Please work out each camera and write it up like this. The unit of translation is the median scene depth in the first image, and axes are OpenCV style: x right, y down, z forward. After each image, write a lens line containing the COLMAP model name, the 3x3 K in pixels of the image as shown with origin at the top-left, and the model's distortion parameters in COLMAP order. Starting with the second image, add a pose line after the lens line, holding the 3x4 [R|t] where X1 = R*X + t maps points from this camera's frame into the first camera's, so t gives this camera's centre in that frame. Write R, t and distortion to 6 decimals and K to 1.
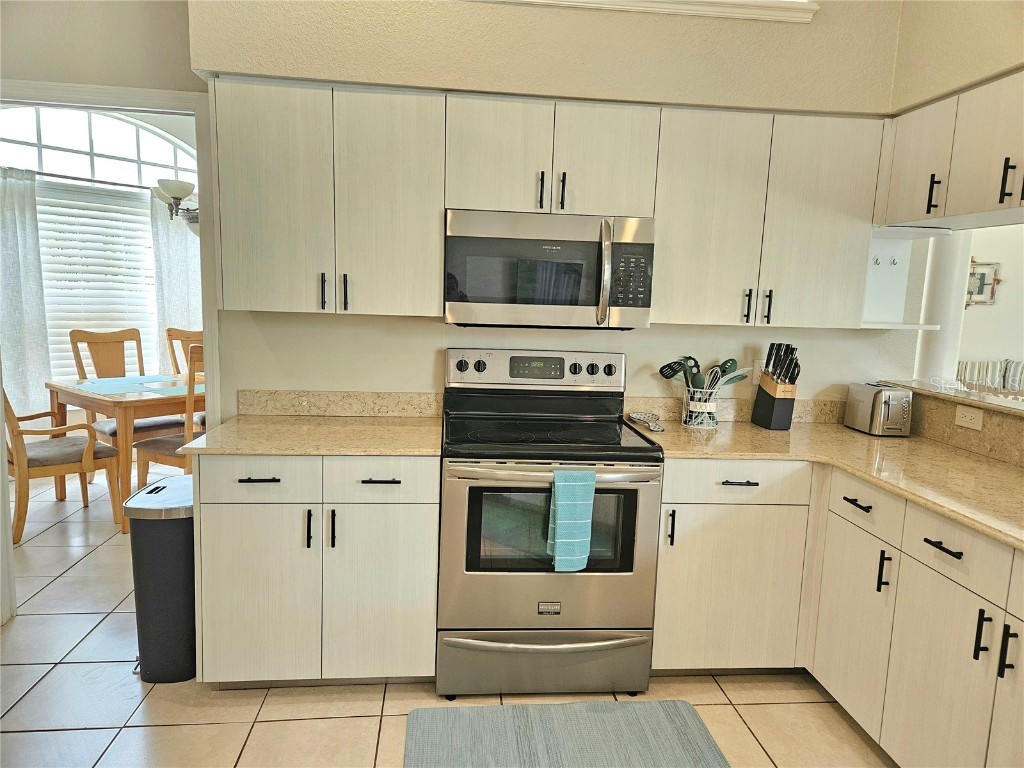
lens RADIAL K [[681.1, 0, 519.0], [0, 681.1, 388.5], [0, 0, 1]] dist [0.074783, -0.057209]
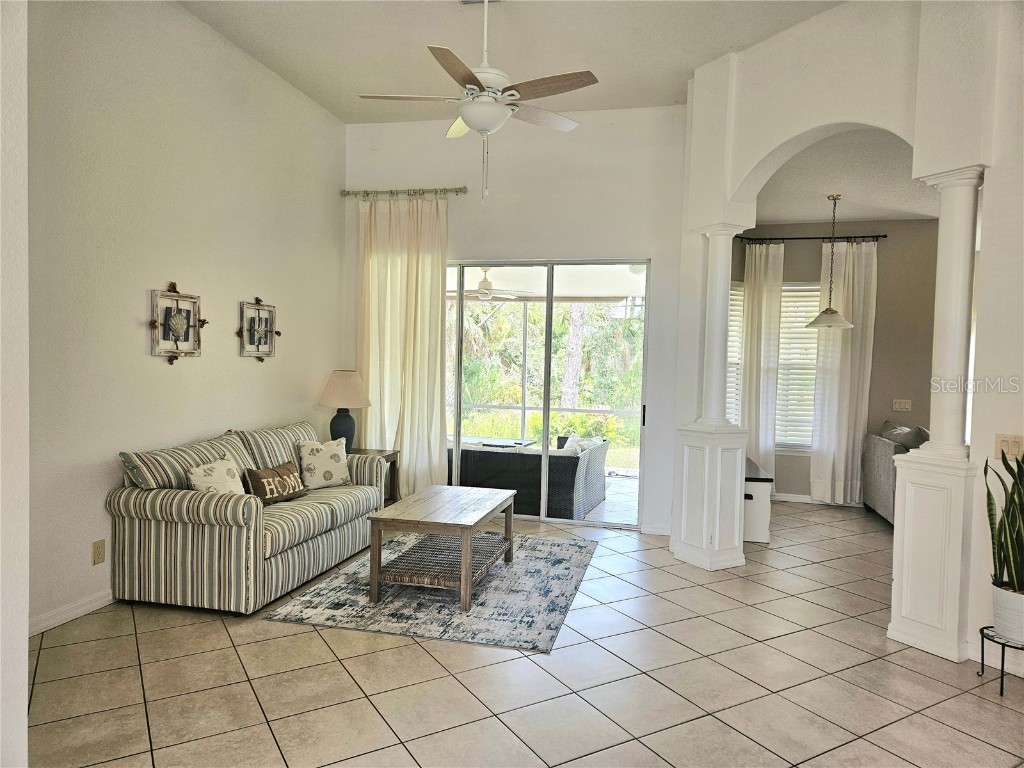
lens RADIAL K [[681.1, 0, 515.3], [0, 681.1, 385.6], [0, 0, 1]] dist [0.074783, -0.057209]
pose [[-0.418216, -0.075475, 0.905207, -0.176602], [0.085733, 0.988813, 0.122056, -0.350473], [-0.904293, 0.128652, -0.407067, 2.361047]]
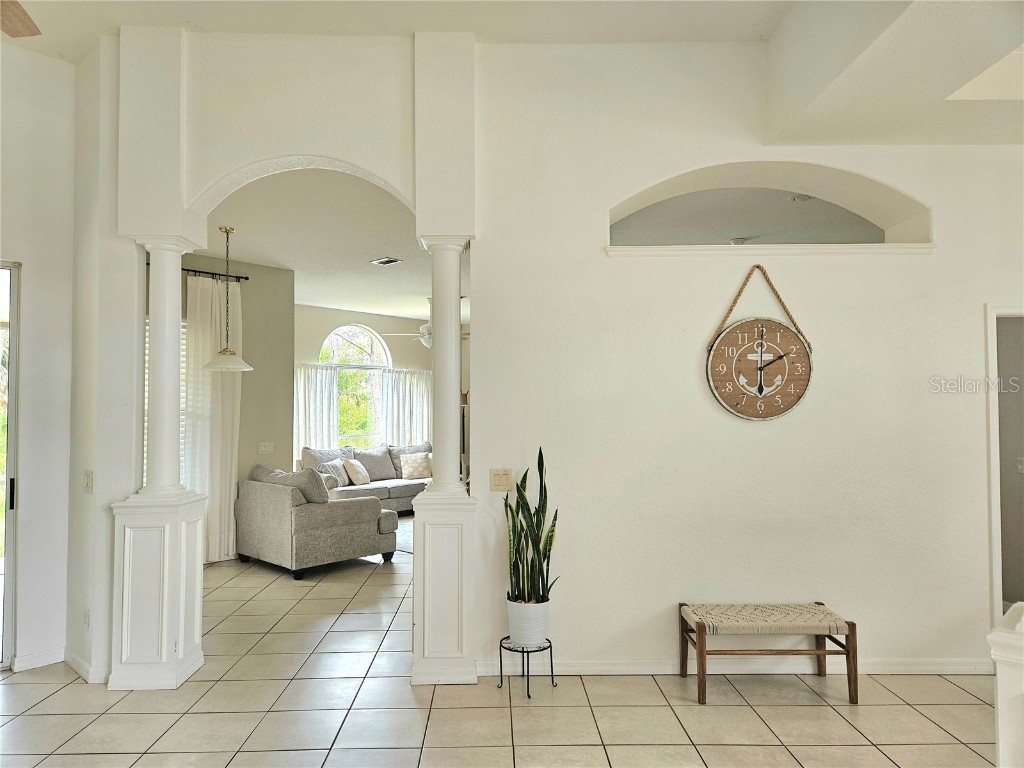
lens RADIAL K [[681.1, 0, 514.6], [0, 681.1, 393.8], [0, 0, 1]] dist [0.074783, -0.057209]
pose [[-0.996154, -0.030119, 0.082274, 0.411559], [-0.020358, 0.992924, 0.116997, -0.362492], [-0.085216, 0.114872, -0.989718, 2.466975]]
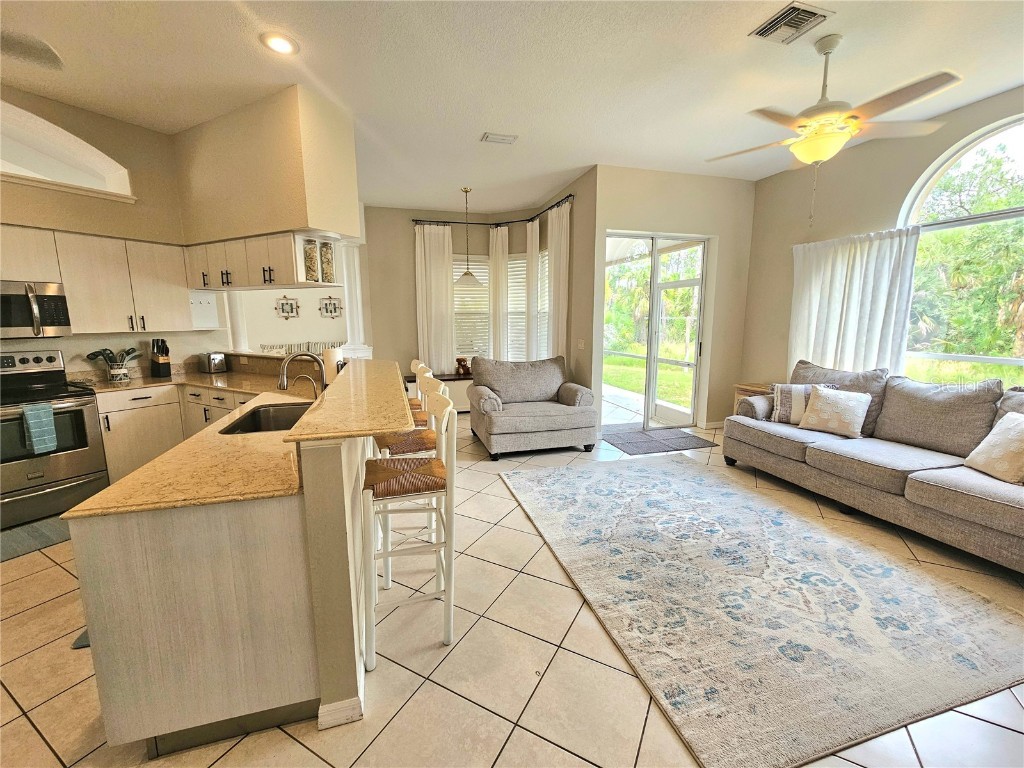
lens RADIAL K [[420.6, 0, 511.3], [0, 420.6, 384.1], [0, 0, 1]] dist [-0.002640, 0.001598]
pose [[0.572337, -0.163966, 0.803459, -0.087848], [0.135594, 0.985241, 0.104474, 0.093660], [-0.808731, 0.049150, 0.586122, -0.742712]]
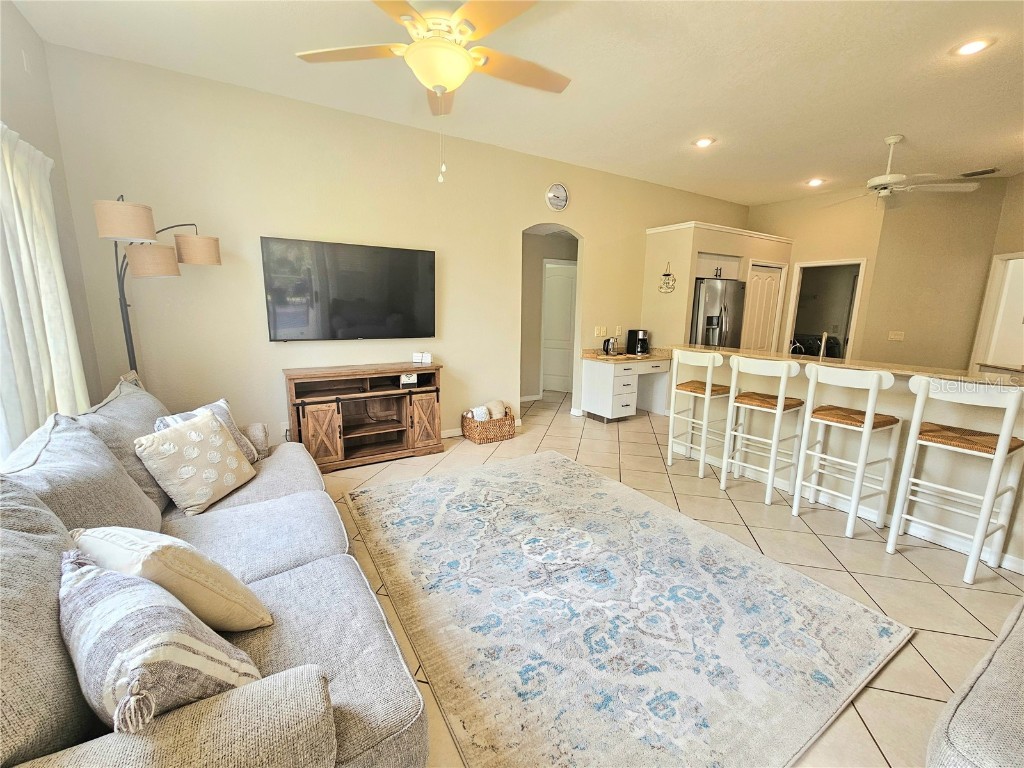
lens RADIAL K [[420.6, 0, 511.6], [0, 420.6, 384.6], [0, 0, 1]] dist [-0.002640, 0.001598]
pose [[-0.339042, 0.138464, -0.930526, 1.721295], [-0.156015, 0.967138, 0.200757, 0.101284], [0.927744, 0.213241, -0.306298, -0.369507]]
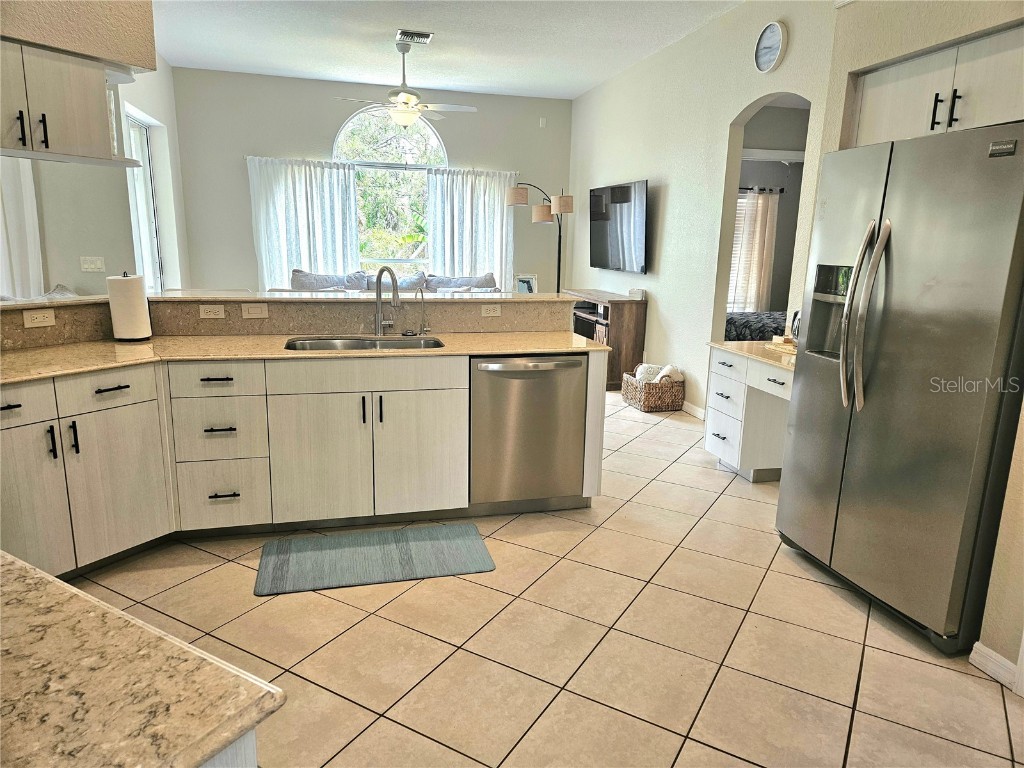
lens RADIAL K [[681.1, 0, 519.5], [0, 681.1, 384.1], [0, 0, 1]] dist [0.074783, -0.057209]
pose [[-0.799062, -0.177401, 0.574481, -0.603543], [0.034285, 0.940482, 0.338111, -0.147809], [-0.600270, 0.289868, -0.745421, 0.880326]]
